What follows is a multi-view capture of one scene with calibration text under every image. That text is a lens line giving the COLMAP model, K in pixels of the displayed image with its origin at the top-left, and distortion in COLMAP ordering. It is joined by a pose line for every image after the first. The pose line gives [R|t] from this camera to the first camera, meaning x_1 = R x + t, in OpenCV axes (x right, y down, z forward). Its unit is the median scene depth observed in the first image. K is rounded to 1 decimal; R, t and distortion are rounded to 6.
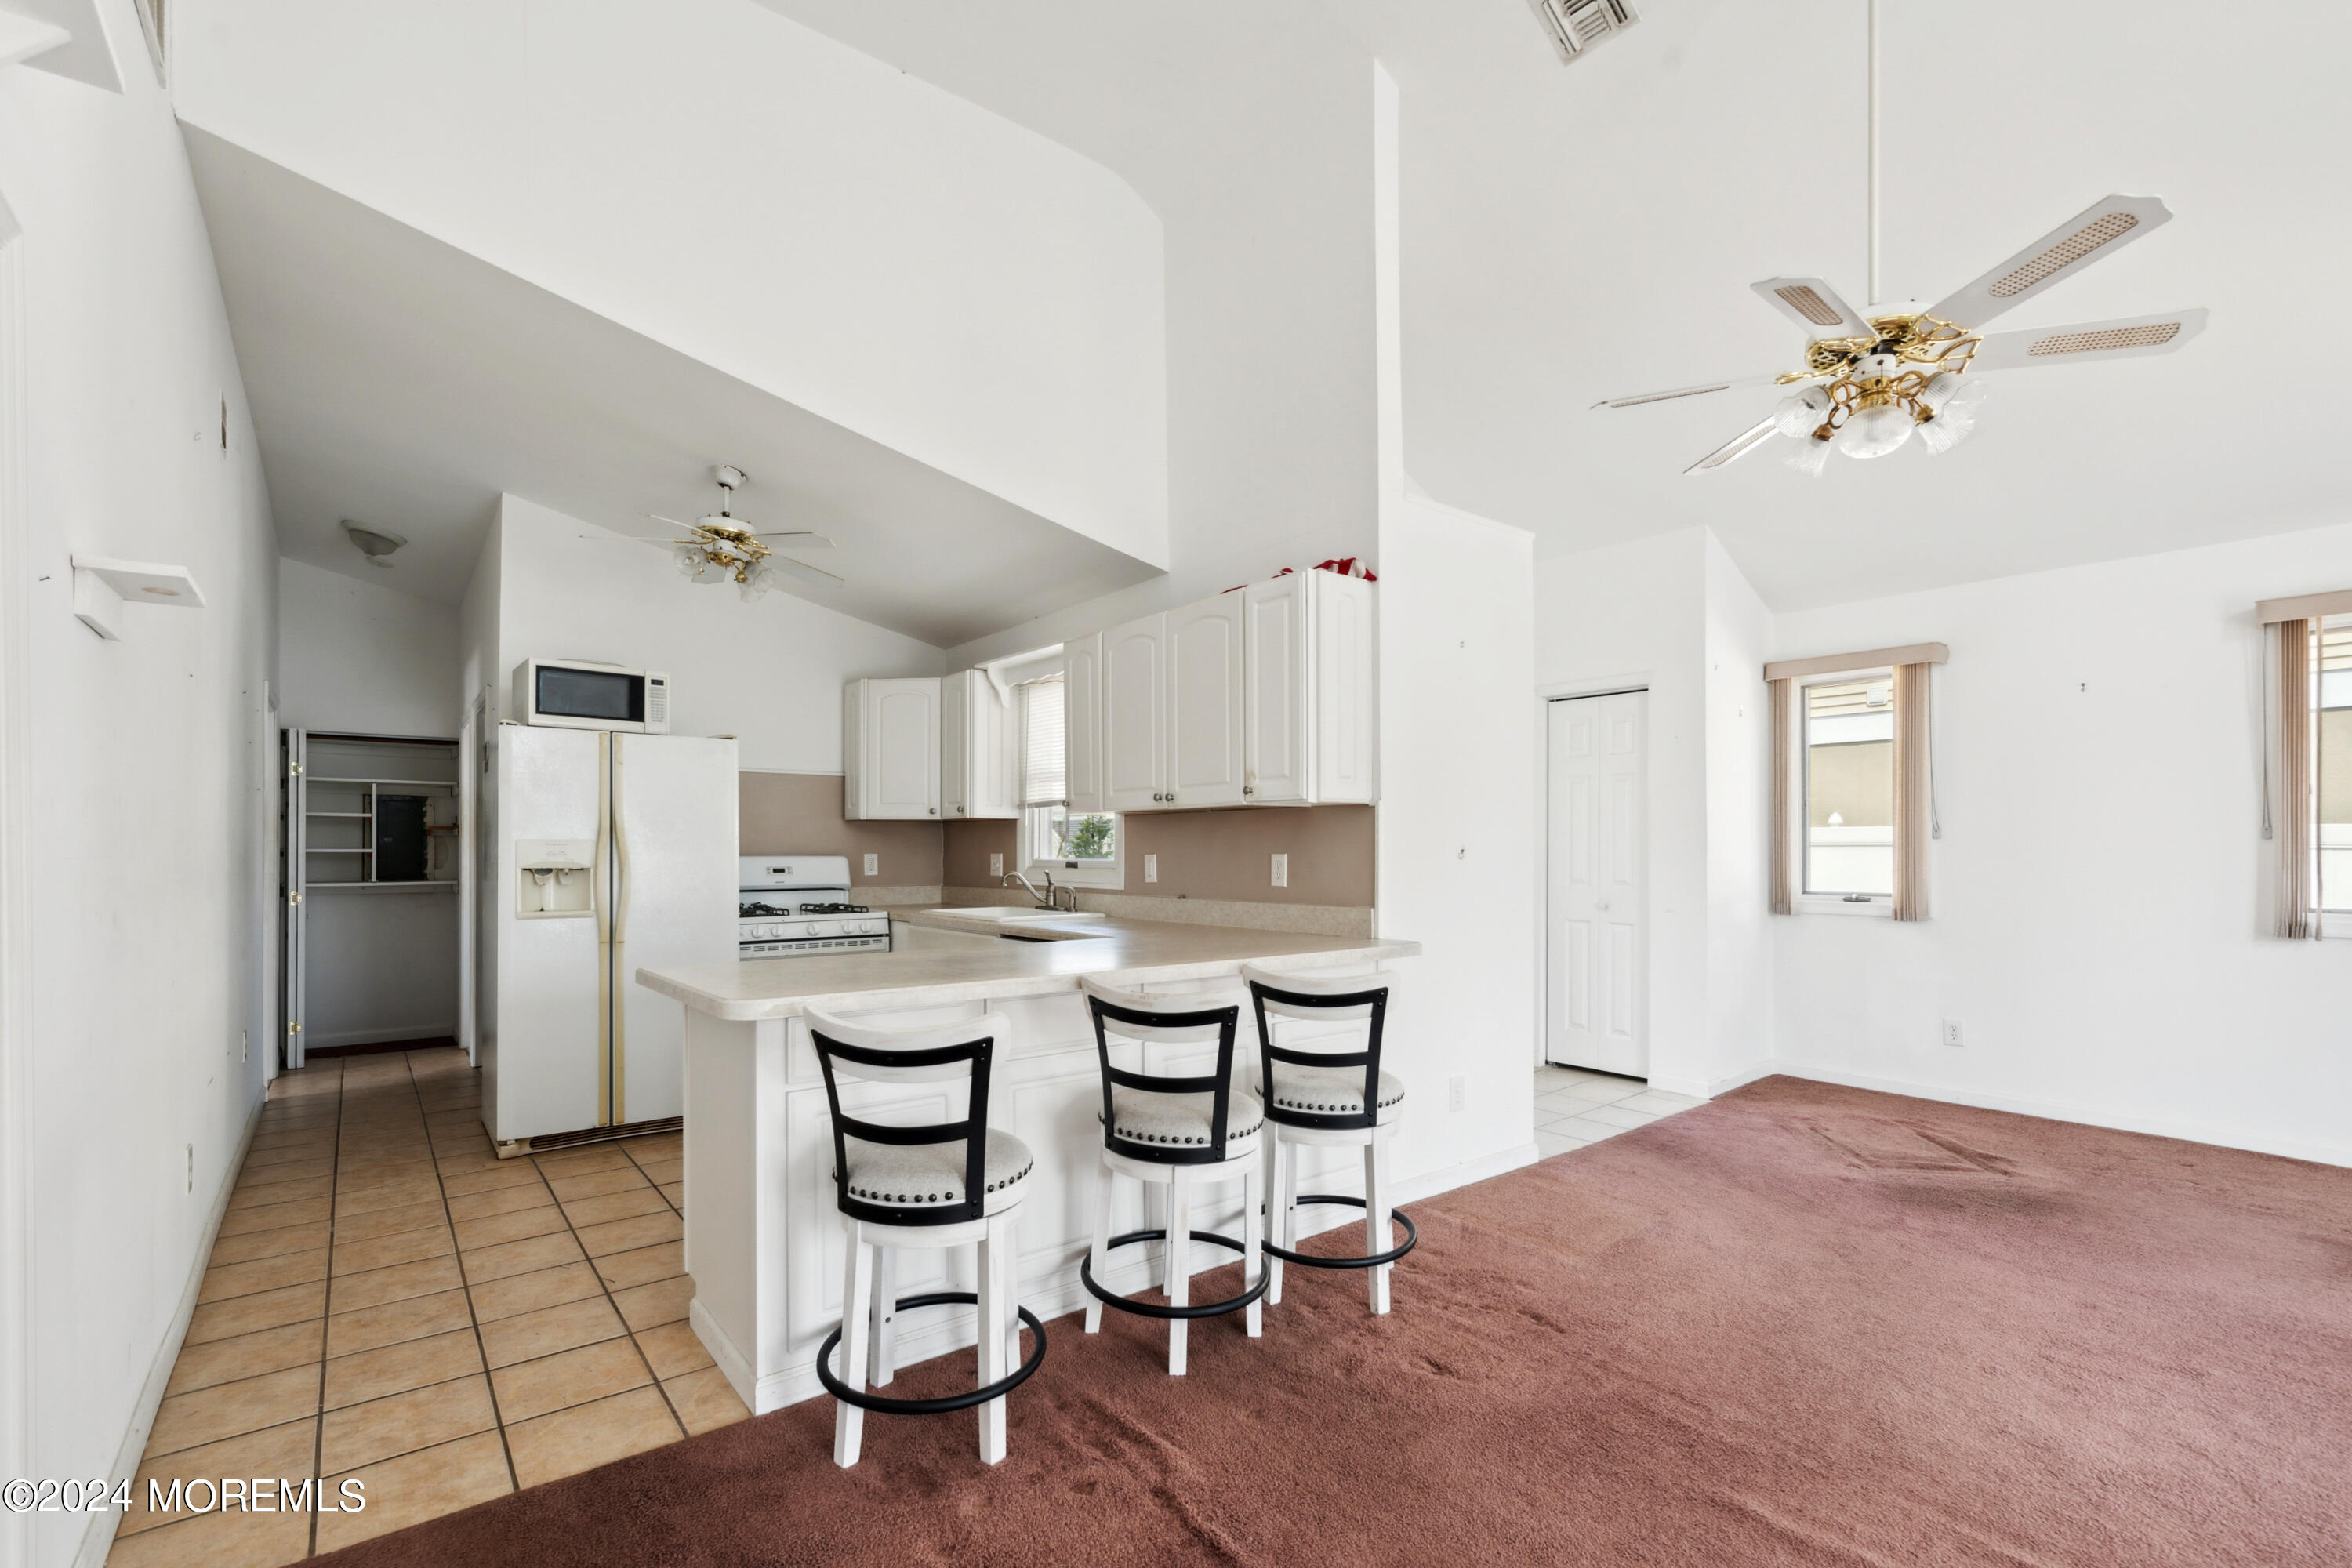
lens RADIAL K [[1034.9, 0, 1149.1], [0, 1034.9, 844.2], [0, 0, 1]] dist [-0.001238, 0.001038]
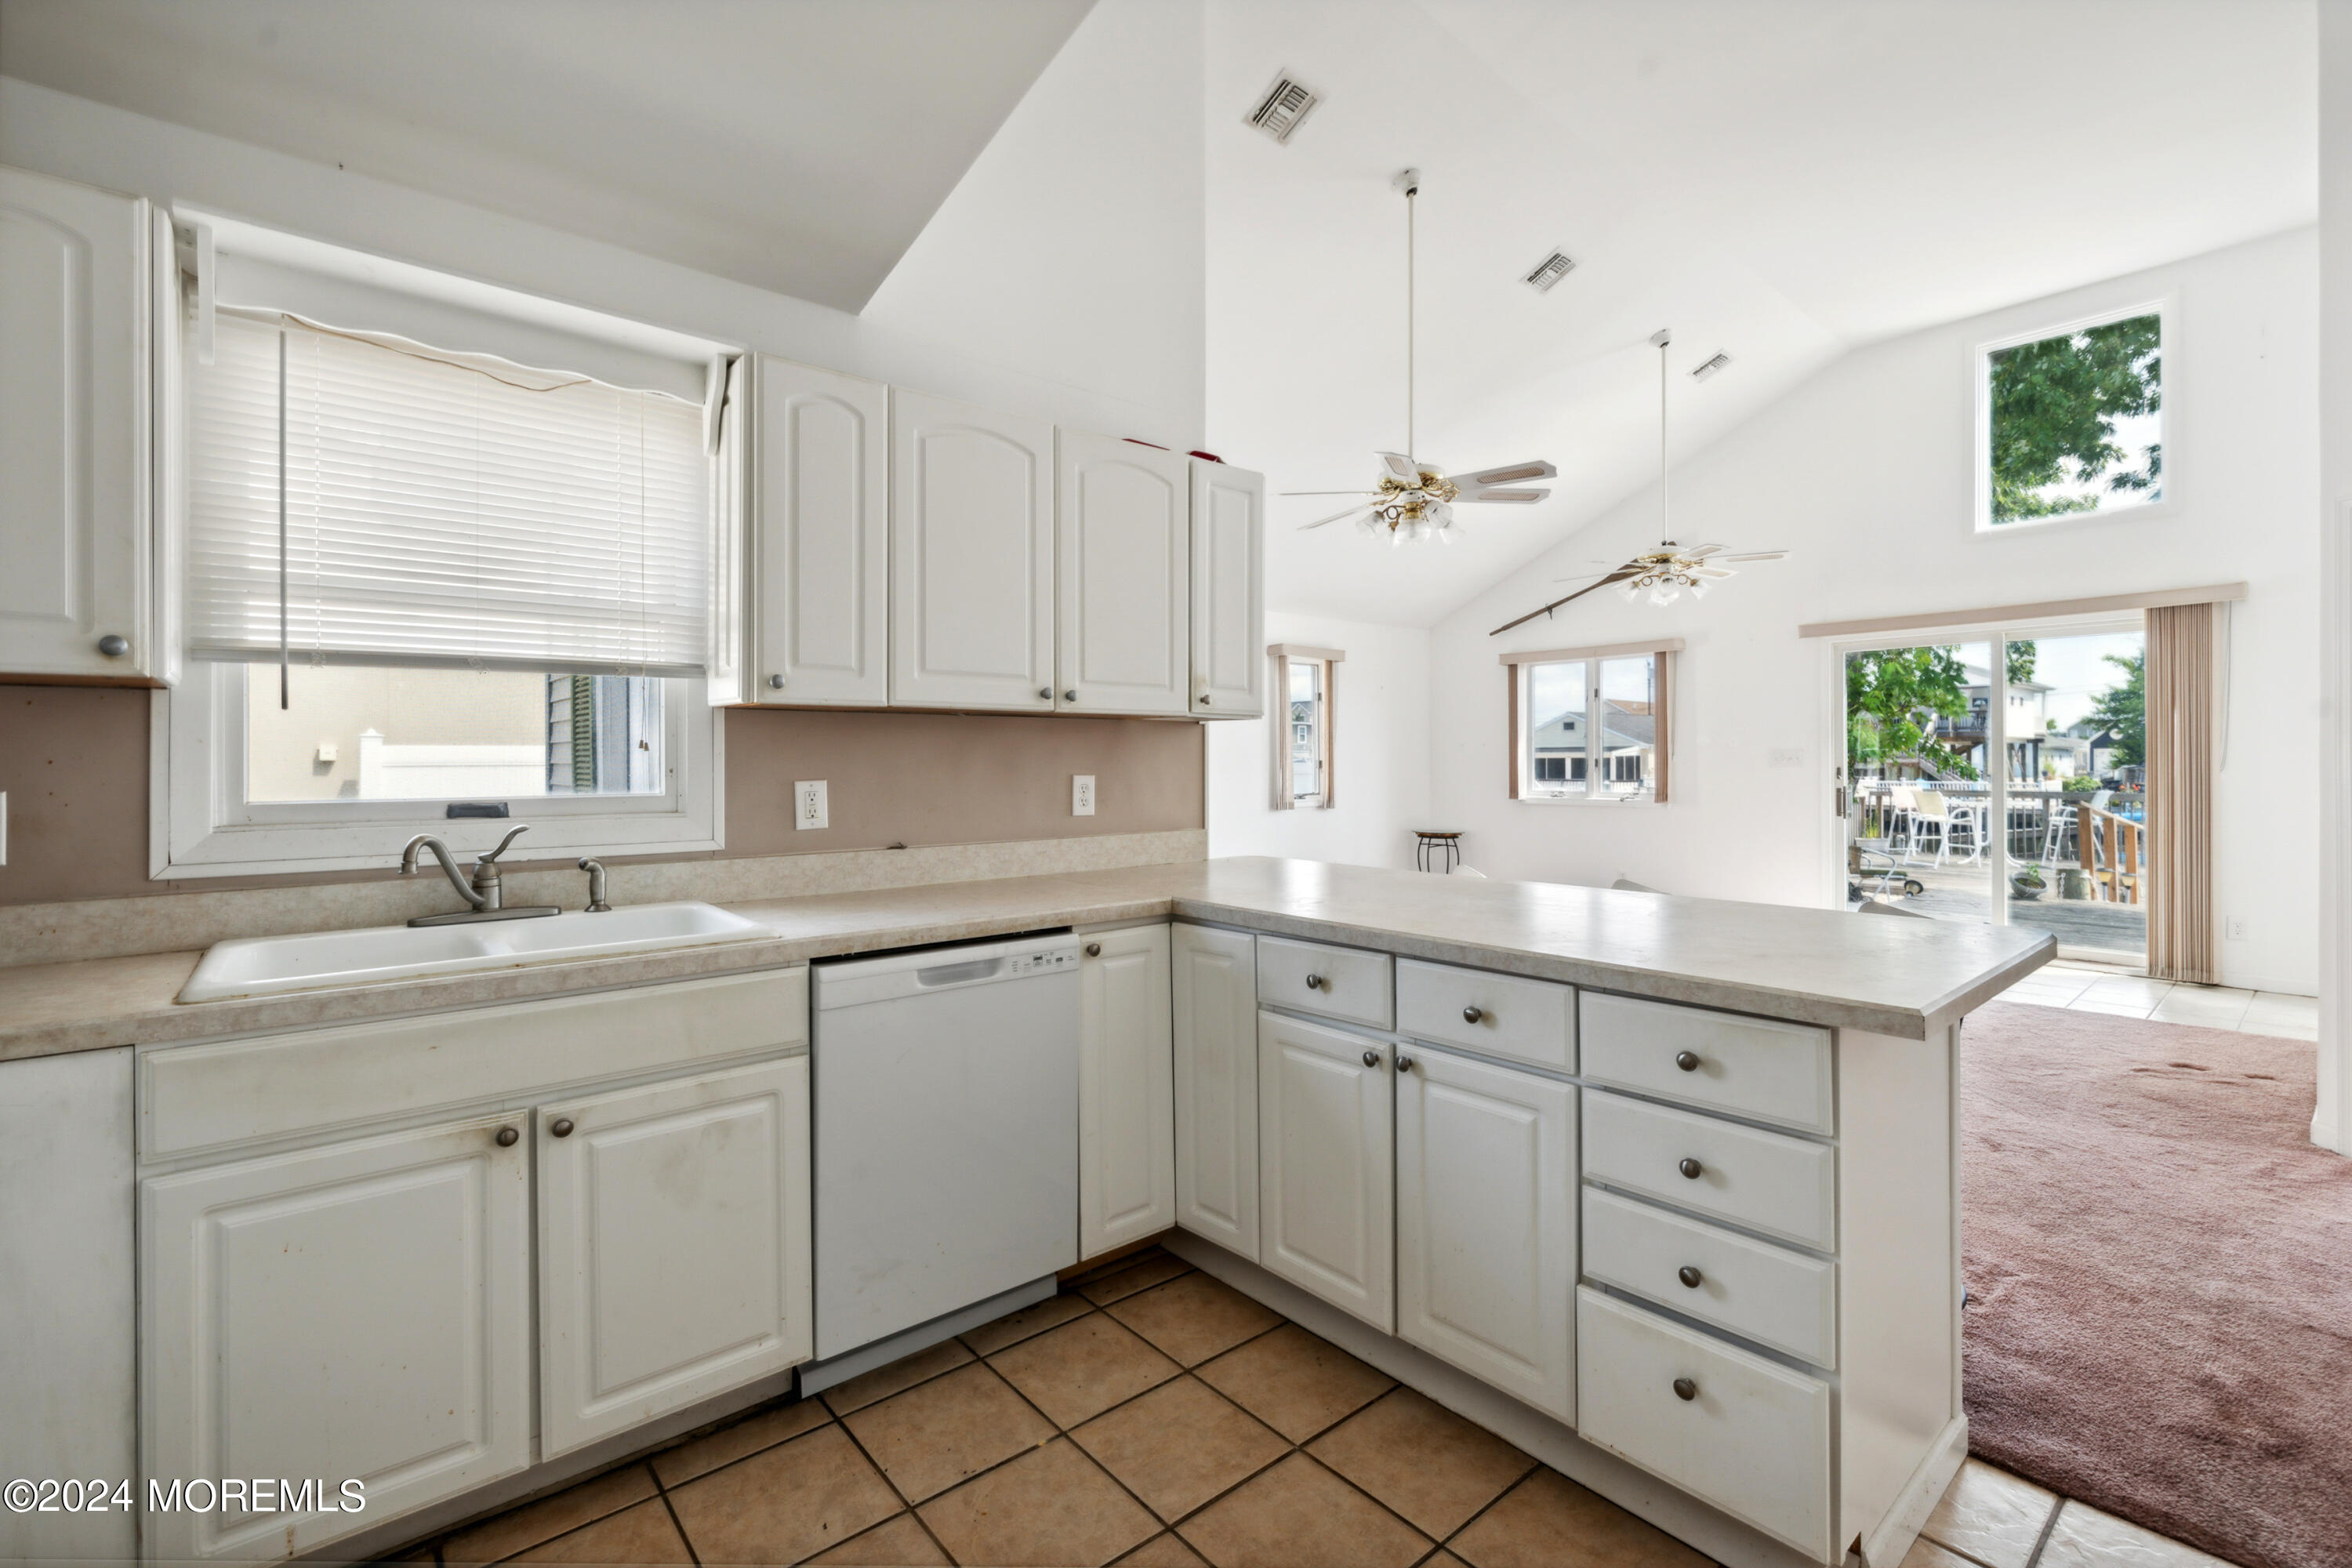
lens RADIAL K [[1034.9, 0, 1179.0], [0, 1034.9, 761.0], [0, 0, 1]] dist [-0.001238, 0.001038]
pose [[-0.048487, 0.003420, 0.998818, -0.593798], [0.000104, 0.999994, -0.003419, 0.000918], [-0.998824, -0.000062, -0.048487, 0.838376]]
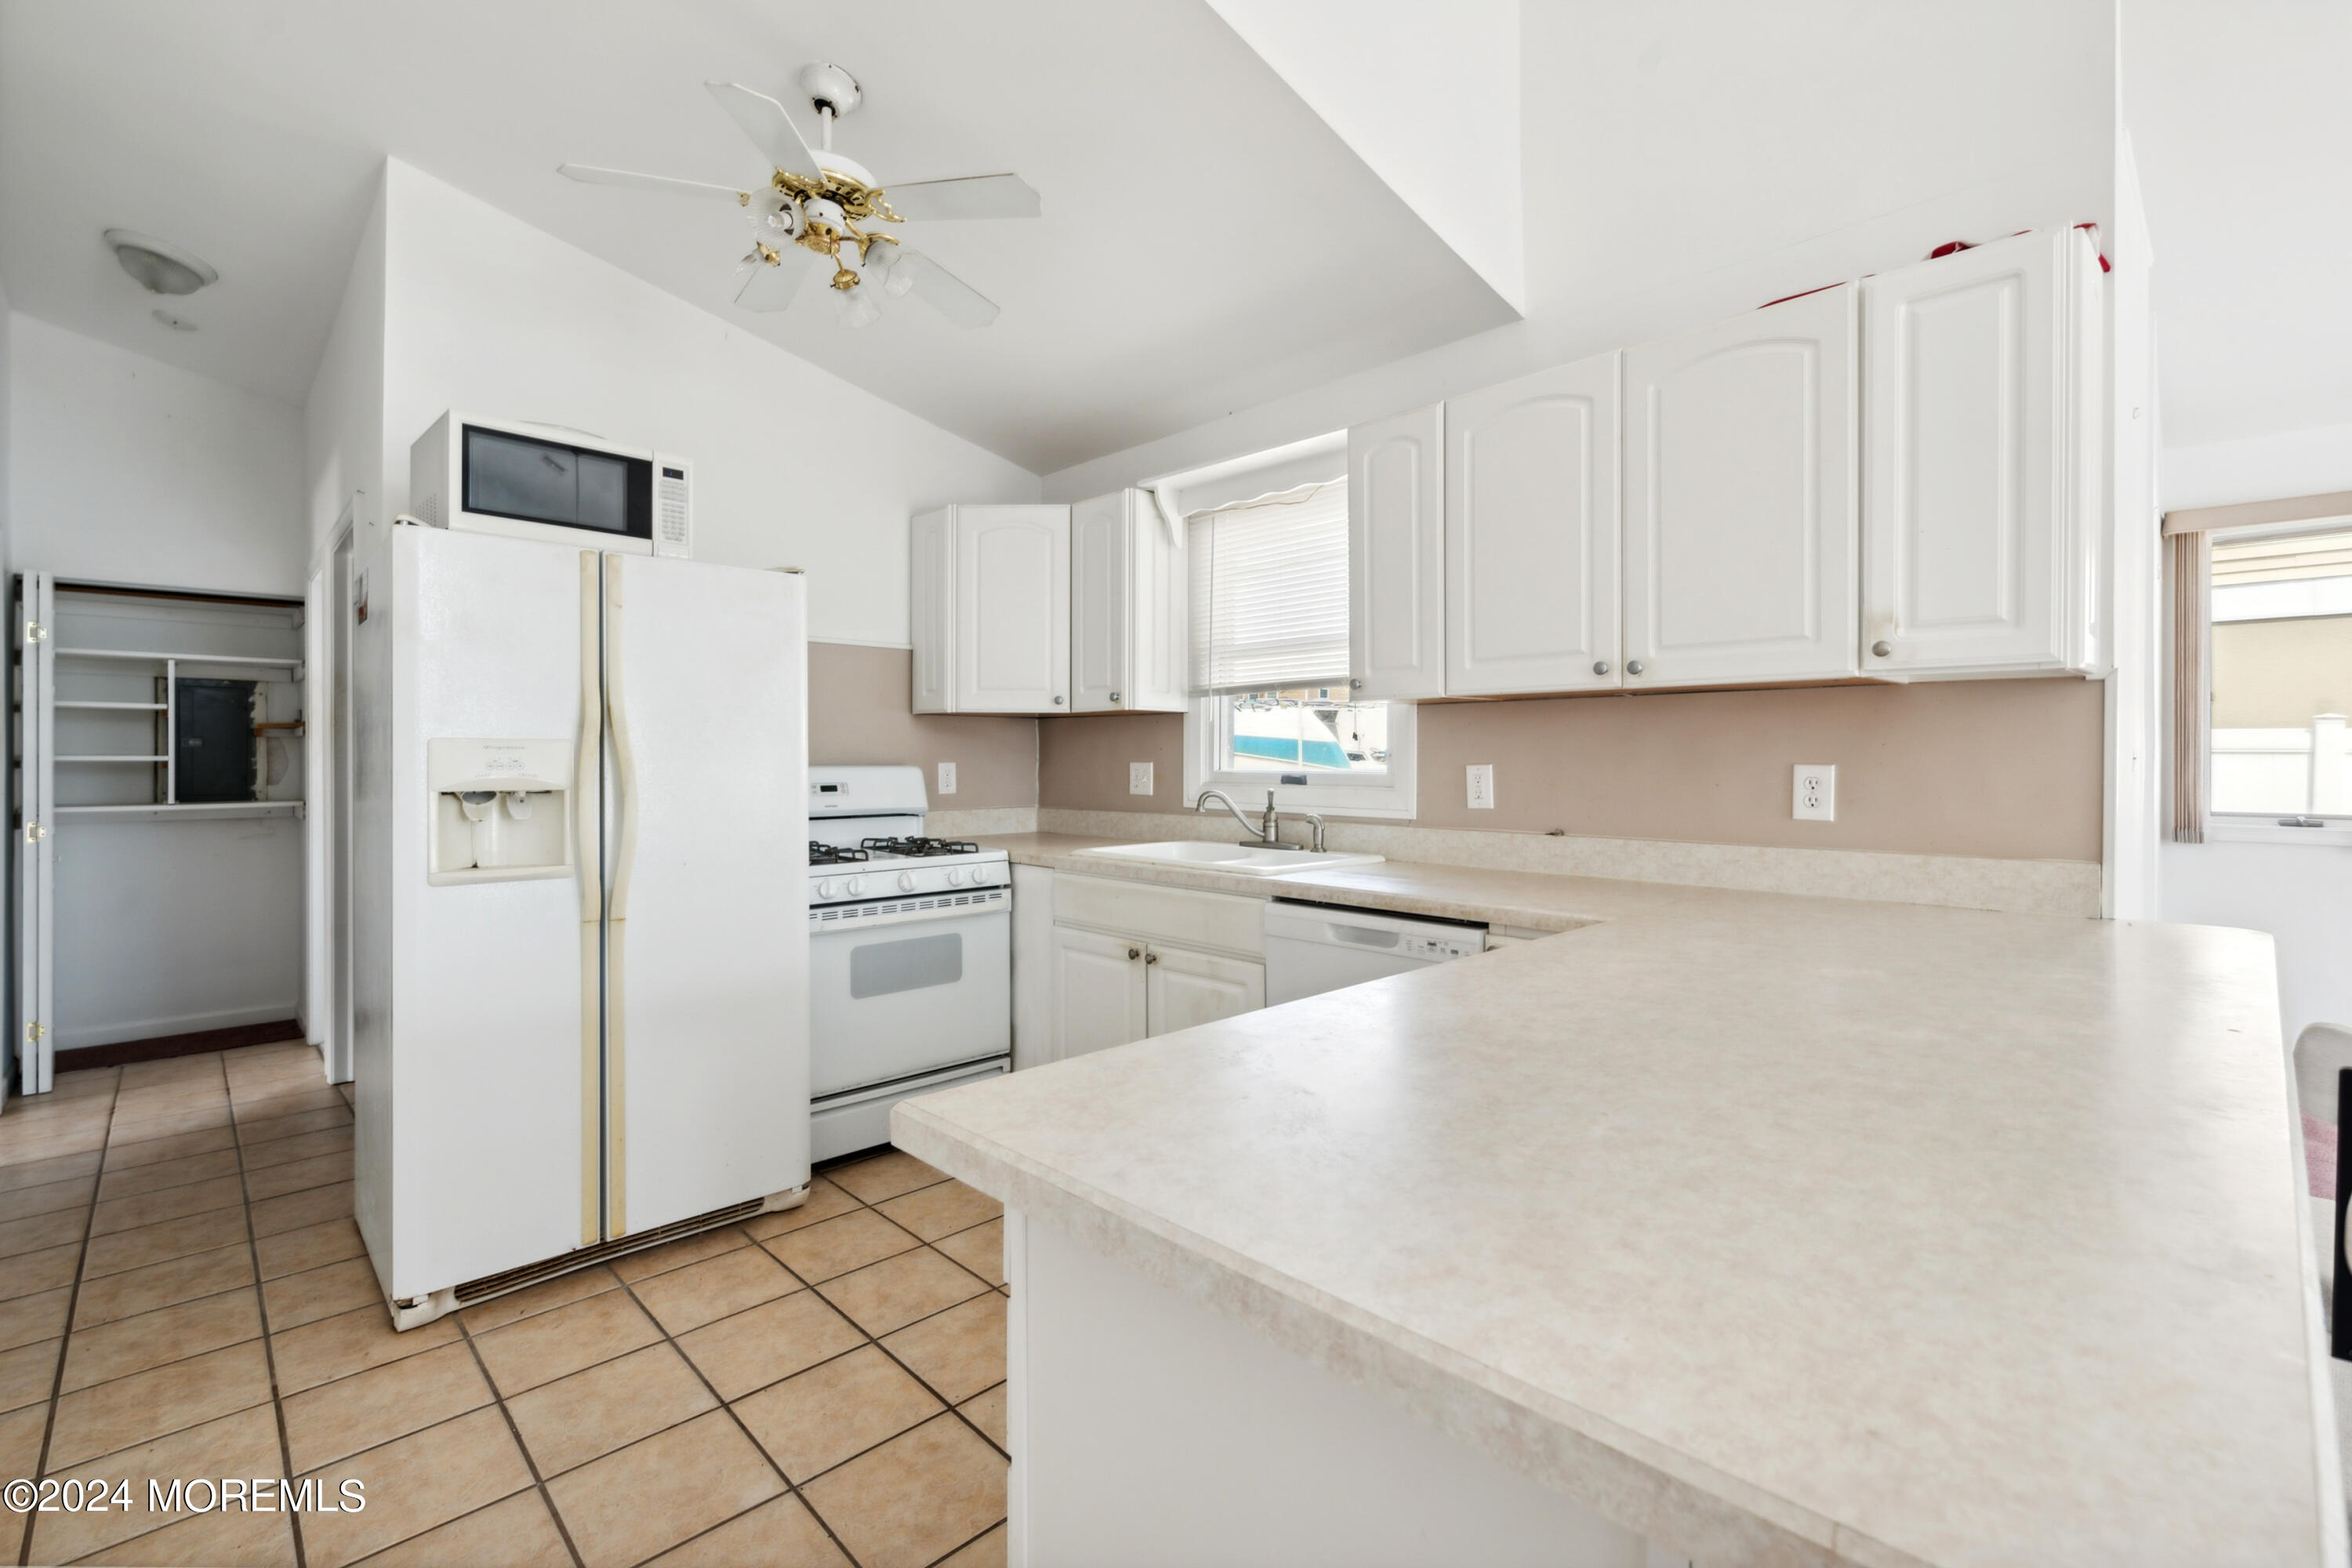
lens RADIAL K [[1034.9, 0, 1153.5], [0, 1034.9, 757.6], [0, 0, 1]] dist [-0.001238, 0.001038]
pose [[0.994701, 0.000155, 0.102815, -0.269276], [-0.000815, 0.999979, 0.006371, 0.001553], [-0.102811, -0.006421, 0.994680, 0.392365]]
